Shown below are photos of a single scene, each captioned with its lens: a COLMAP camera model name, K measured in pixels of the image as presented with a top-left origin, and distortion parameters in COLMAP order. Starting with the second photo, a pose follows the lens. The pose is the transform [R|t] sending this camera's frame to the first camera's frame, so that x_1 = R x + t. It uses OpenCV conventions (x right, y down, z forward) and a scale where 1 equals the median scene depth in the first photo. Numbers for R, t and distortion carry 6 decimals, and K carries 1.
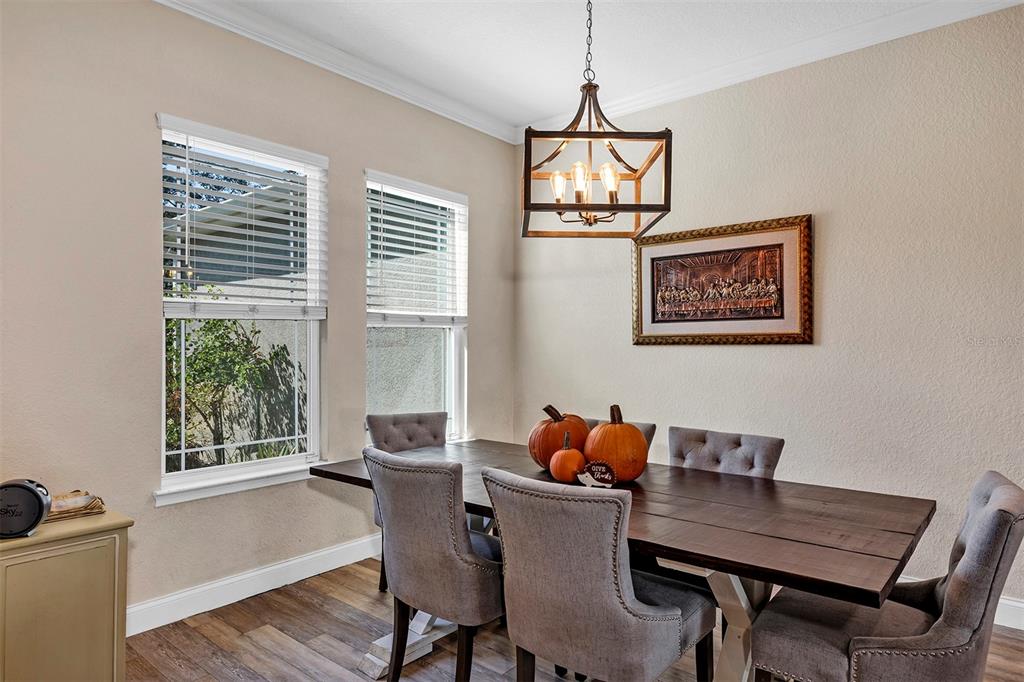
lens RADIAL K [[639.2, 0, 514.4], [0, 639.2, 343.9], [0, 0, 1]] dist [0.010191, 0.000777]
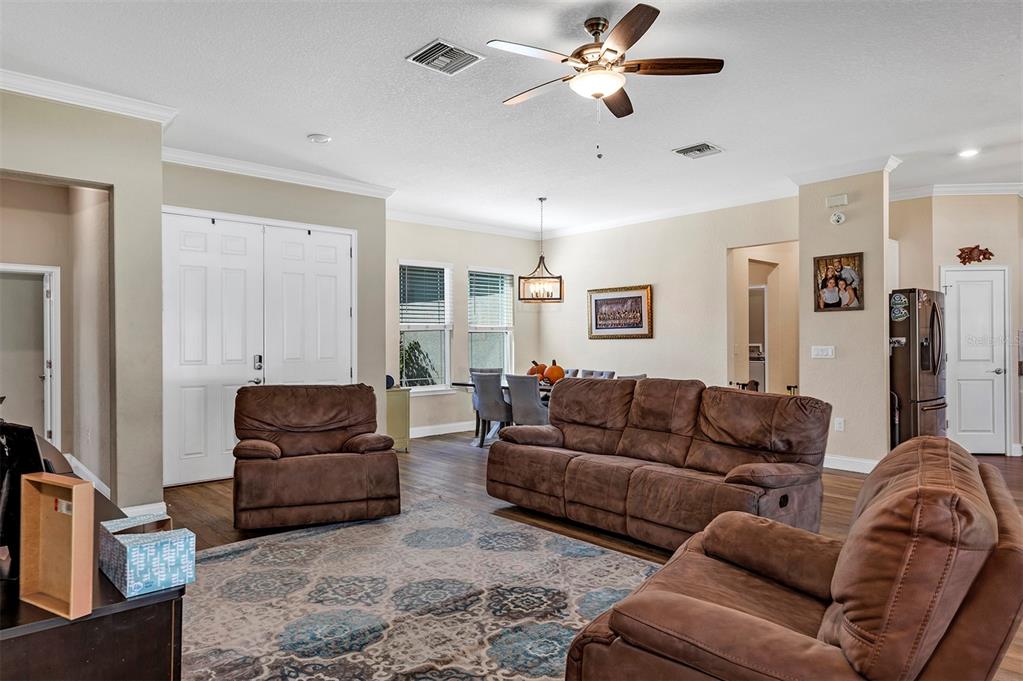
lens RADIAL K [[638.6, 0, 506.4], [0, 638.6, 342.2], [0, 0, 1]] dist [0.010191, 0.000777]
pose [[0.990856, -0.008430, -0.134657, 0.238762], [0.008970, 0.999954, 0.003403, 0.001372], [0.134622, -0.004580, 0.990886, -1.396367]]
